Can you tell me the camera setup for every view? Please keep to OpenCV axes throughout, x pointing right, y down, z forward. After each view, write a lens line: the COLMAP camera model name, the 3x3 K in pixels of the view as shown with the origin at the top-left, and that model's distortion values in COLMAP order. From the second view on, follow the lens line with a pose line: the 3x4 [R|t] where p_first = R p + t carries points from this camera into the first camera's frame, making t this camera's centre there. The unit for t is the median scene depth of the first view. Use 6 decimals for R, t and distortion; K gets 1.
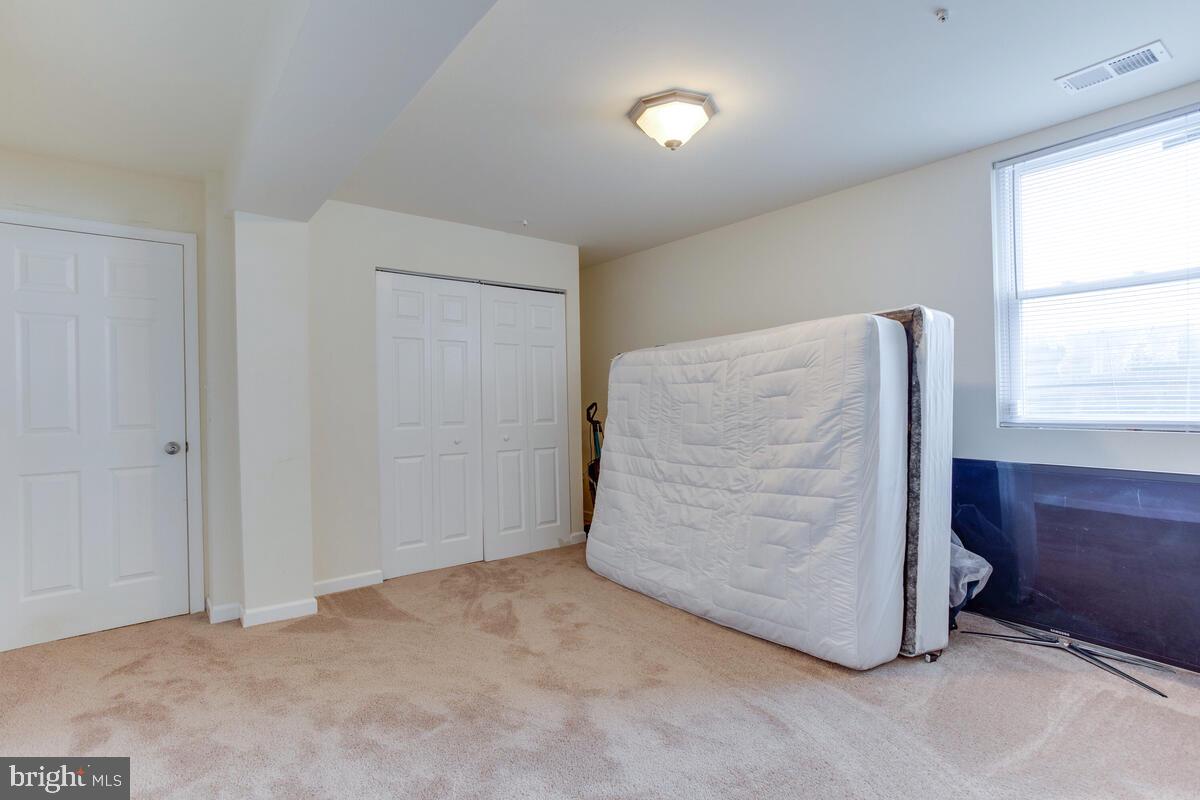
lens RADIAL K [[605.1, 0, 601.2], [0, 605.1, 398.0], [0, 0, 1]] dist [-0.036619, 0.032743]
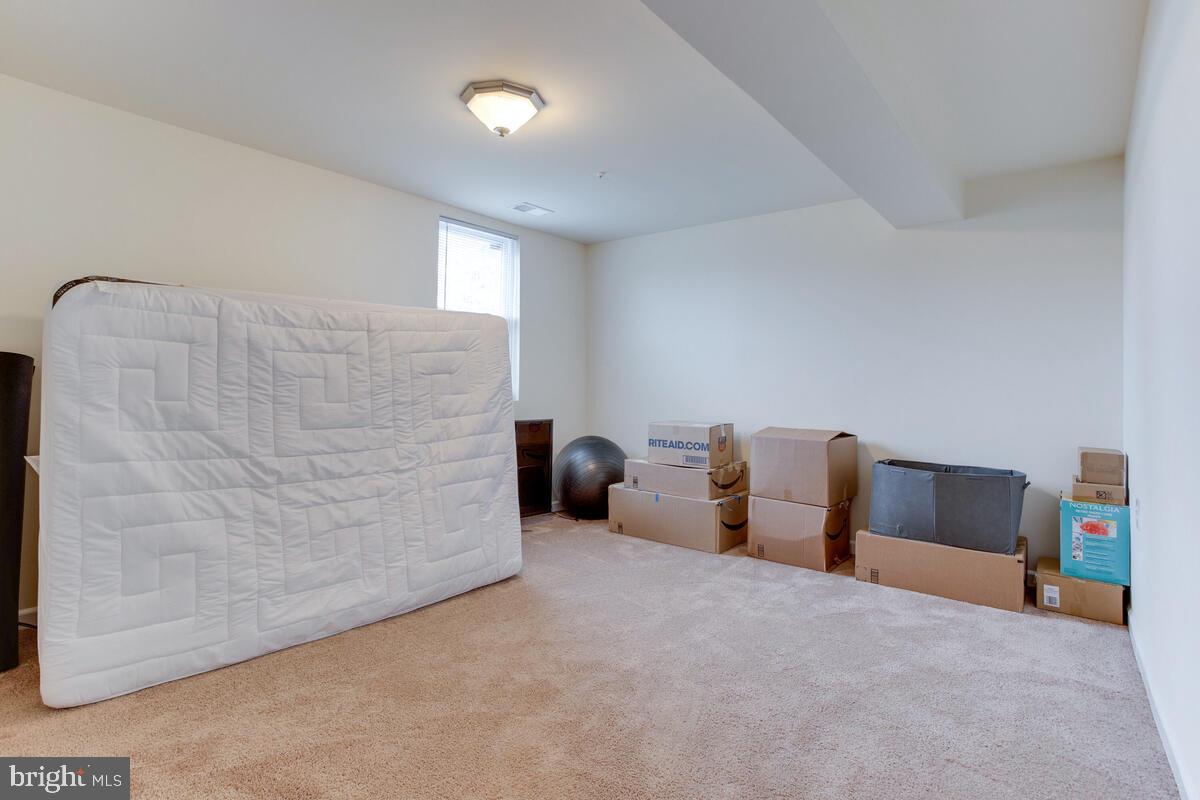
lens RADIAL K [[605.1, 0, 601.2], [0, 605.1, 398.0], [0, 0, 1]] dist [-0.036619, 0.032743]
pose [[-0.231907, 0.014563, 0.972629, -0.760732], [0.001995, 0.999893, -0.014496, 0.051372], [-0.972736, -0.001421, -0.231911, 0.882594]]
